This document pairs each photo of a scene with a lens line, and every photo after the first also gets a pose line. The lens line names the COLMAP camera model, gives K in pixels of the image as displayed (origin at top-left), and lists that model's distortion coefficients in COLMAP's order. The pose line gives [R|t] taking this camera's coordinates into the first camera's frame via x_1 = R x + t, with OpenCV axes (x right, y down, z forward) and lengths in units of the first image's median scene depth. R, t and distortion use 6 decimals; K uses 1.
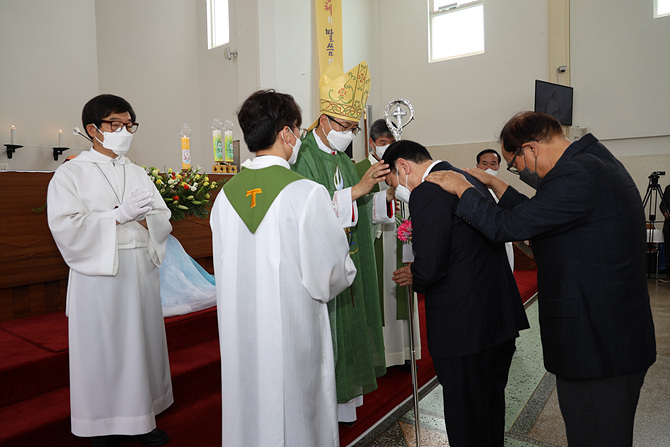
lens RADIAL K [[464.7, 0, 334.1], [0, 464.7, 224.3], [0, 0, 1]] dist [-0.083329, 0.055523]
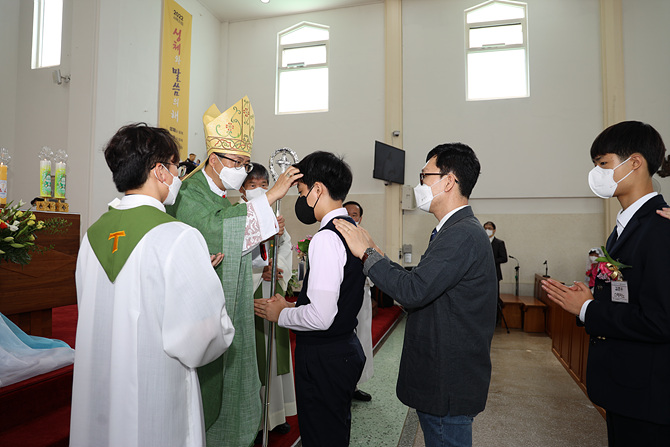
lens RADIAL K [[464.7, 0, 340.0], [0, 464.7, 220.1], [0, 0, 1]] dist [-0.083329, 0.055523]
pose [[0.931287, 0.045755, 0.361401, -0.054660], [-0.004304, 0.993393, -0.114677, -0.002597], [-0.364261, 0.105242, 0.925331, 0.052633]]
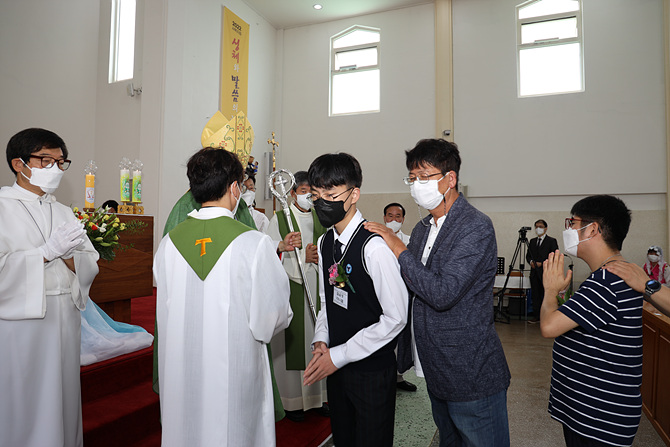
lens RADIAL K [[464.7, 0, 339.4], [0, 464.7, 219.1], [0, 0, 1]] dist [-0.083329, 0.055523]
pose [[0.968636, 0.040714, 0.245126, -0.058458], [-0.014509, 0.994069, -0.107776, -0.004135], [-0.248061, 0.100839, 0.963482, -0.028679]]
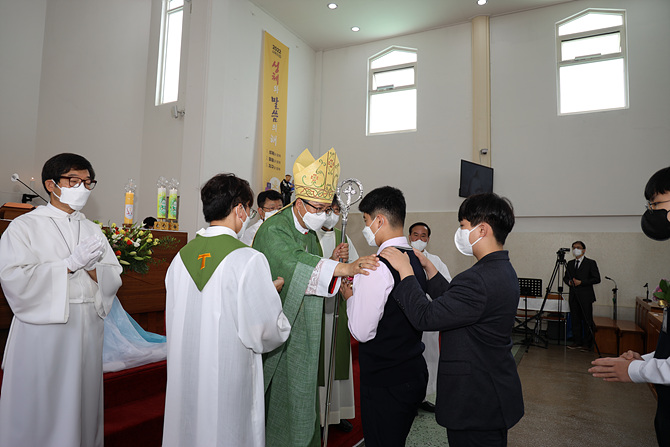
lens RADIAL K [[464.7, 0, 336.4], [0, 464.7, 219.2], [0, 0, 1]] dist [-0.083329, 0.055523]
pose [[0.987429, 0.061044, 0.145801, -0.019452], [-0.040130, 0.989010, -0.142300, -0.005923], [-0.152885, 0.134660, 0.979026, -0.057894]]
